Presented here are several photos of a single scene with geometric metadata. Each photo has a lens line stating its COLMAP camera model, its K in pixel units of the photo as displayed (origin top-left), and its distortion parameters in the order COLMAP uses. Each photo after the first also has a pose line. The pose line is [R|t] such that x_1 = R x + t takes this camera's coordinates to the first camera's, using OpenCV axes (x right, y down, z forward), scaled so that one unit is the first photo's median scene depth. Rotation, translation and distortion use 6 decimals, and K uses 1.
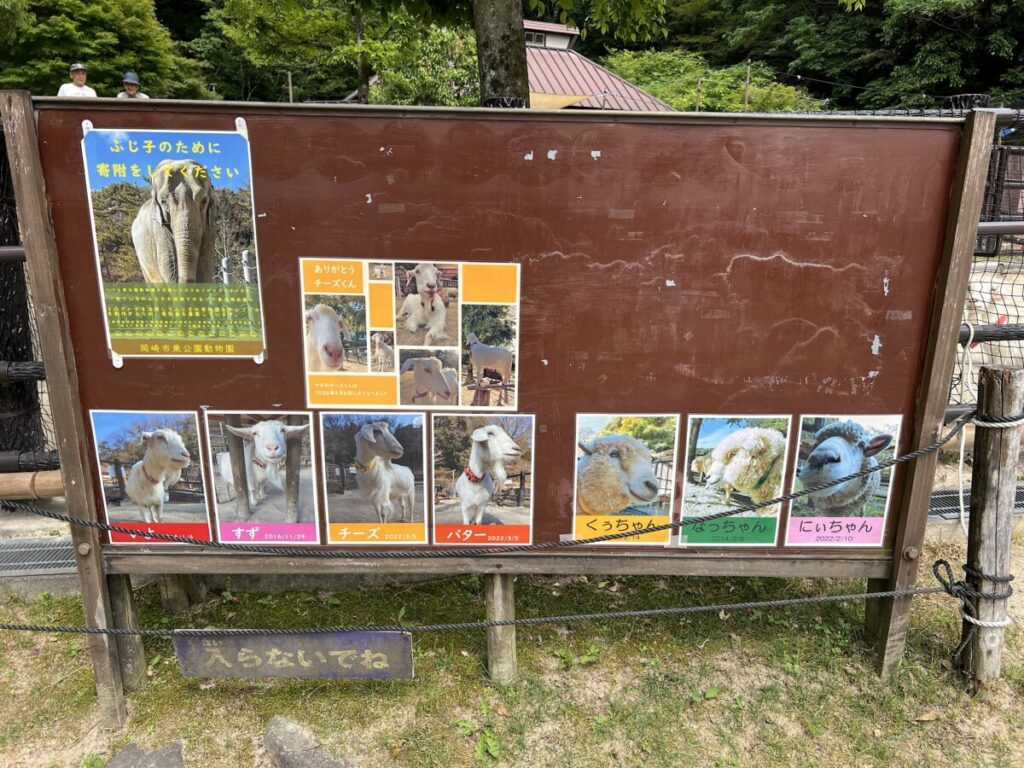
lens RADIAL K [[777.0, 0, 509.3], [0, 777.0, 402.3], [0, 0, 1]] dist [0.079593, -0.117160]
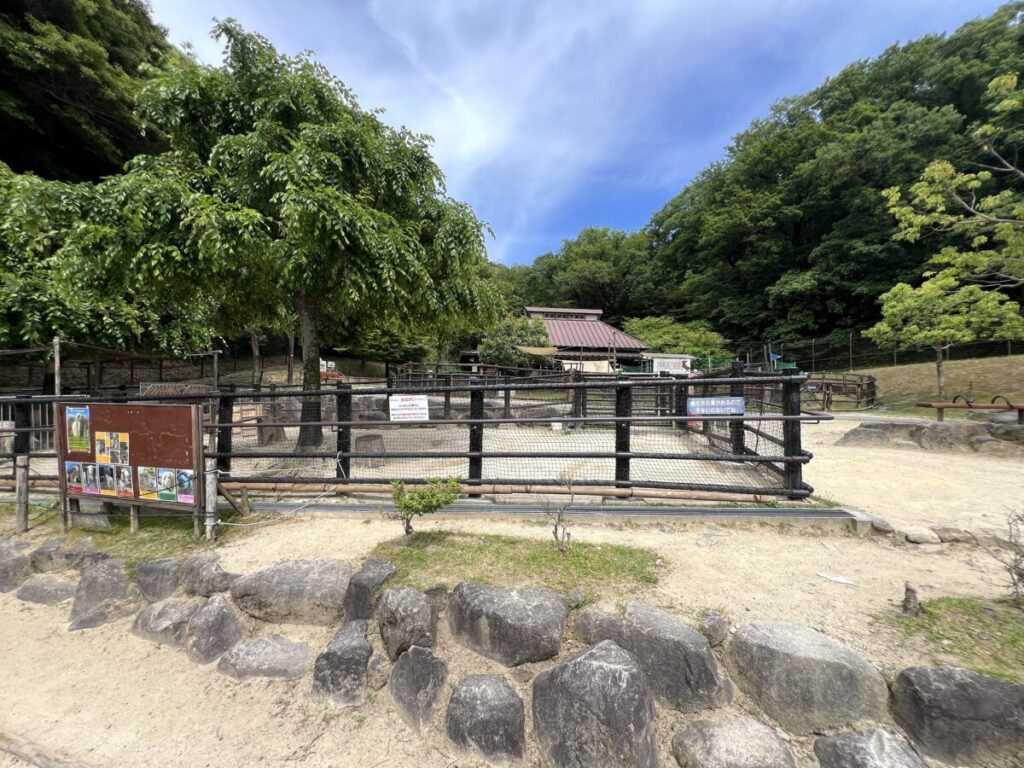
lens RADIAL K [[416.1, 0, 506.6], [0, 416.1, 386.8], [0, 0, 1]] dist [0.003594, 0.000623]
pose [[0.958868, -0.011012, -0.283640, 2.873903], [-0.060751, 0.968132, -0.242962, 0.025737], [0.277276, 0.250200, 0.927641, -0.785779]]
